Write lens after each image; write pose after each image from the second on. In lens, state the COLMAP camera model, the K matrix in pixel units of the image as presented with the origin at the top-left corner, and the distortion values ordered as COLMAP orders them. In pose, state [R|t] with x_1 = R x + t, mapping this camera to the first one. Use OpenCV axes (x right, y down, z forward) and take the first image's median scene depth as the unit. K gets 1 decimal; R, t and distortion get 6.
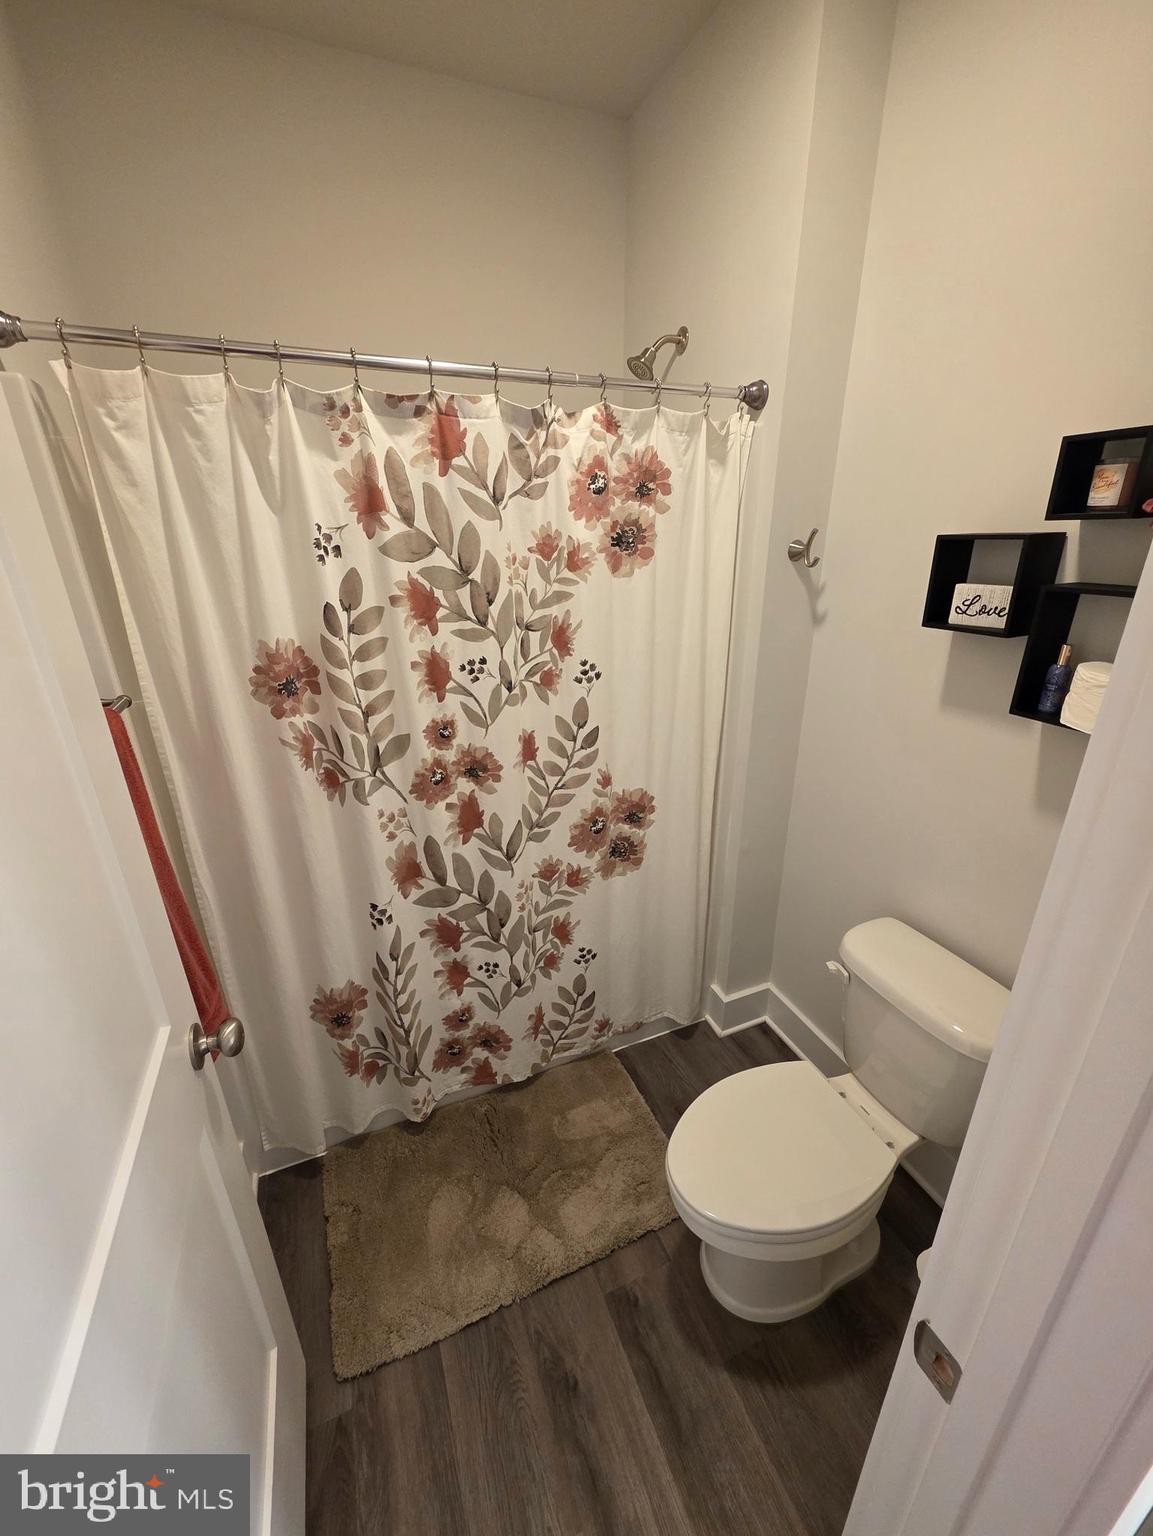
lens RADIAL K [[605.0, 0, 579.9], [0, 605.0, 767.6], [0, 0, 1]] dist [0.008266, 0.000194]
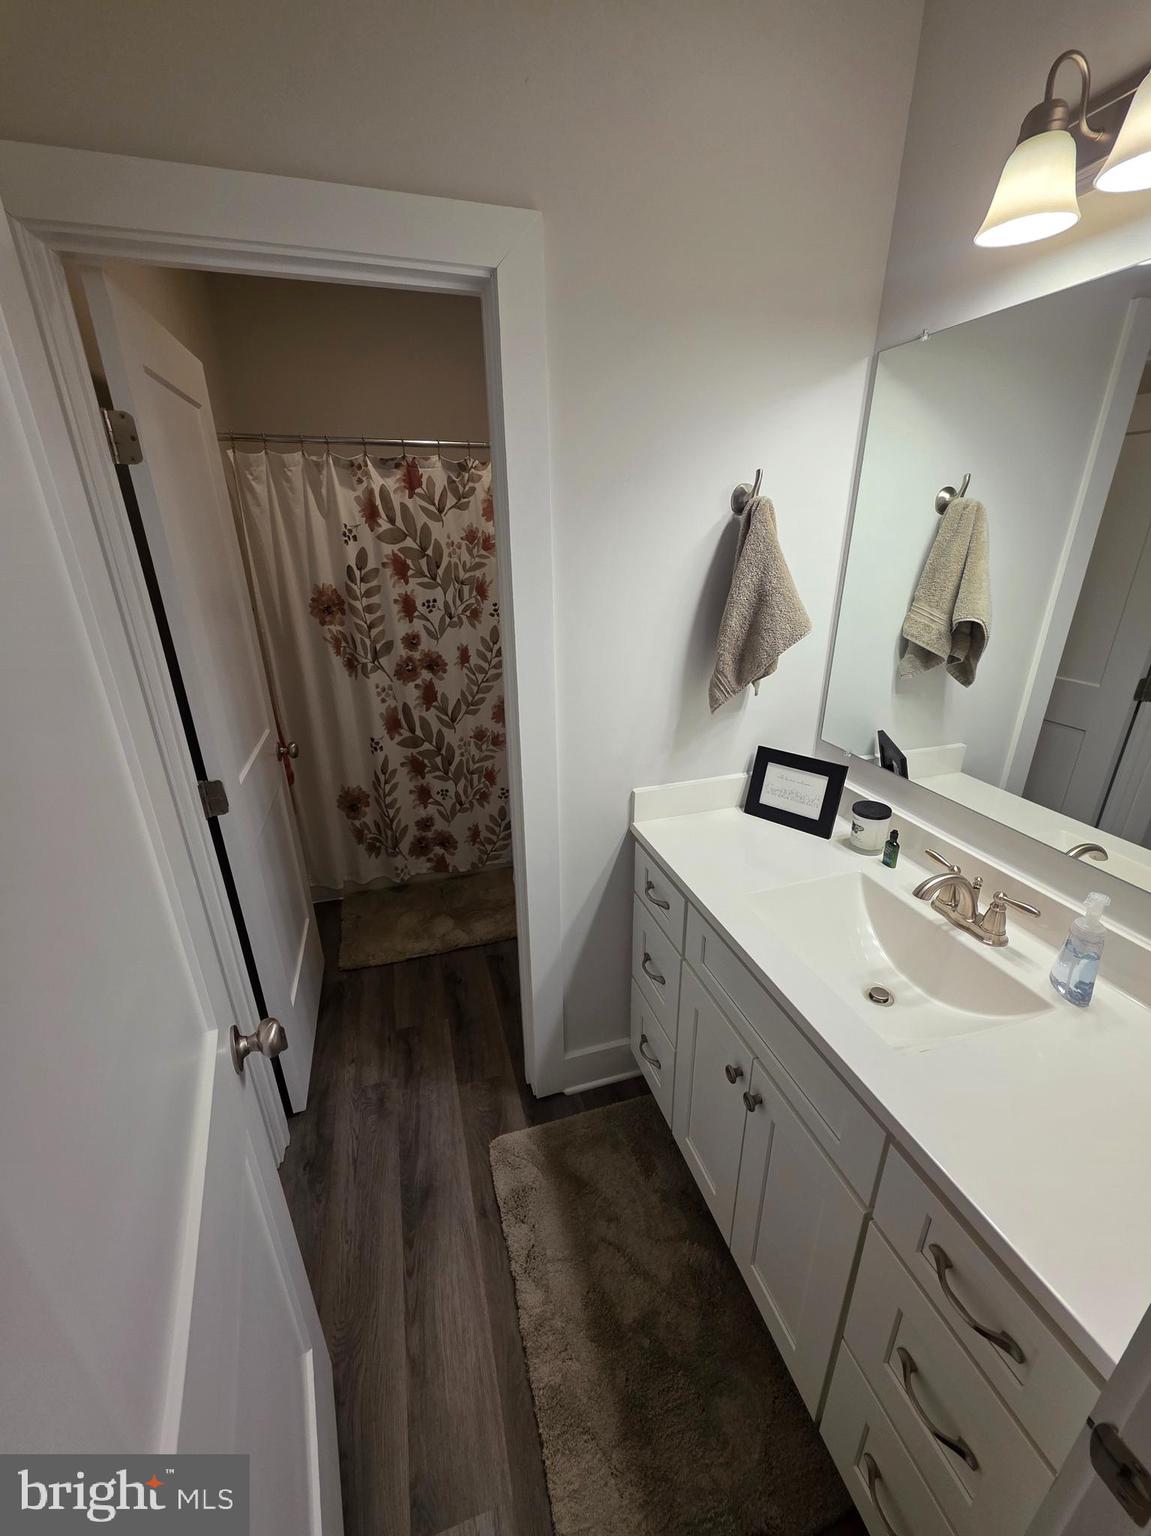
lens RADIAL K [[605.0, 0, 576.7], [0, 605.0, 768.5], [0, 0, 1]] dist [0.008266, 0.000194]
pose [[0.994195, 0.044960, -0.097746, 0.468977], [-0.043611, 0.998922, 0.015900, 0.281077], [0.098355, -0.011545, 0.995084, -0.768518]]
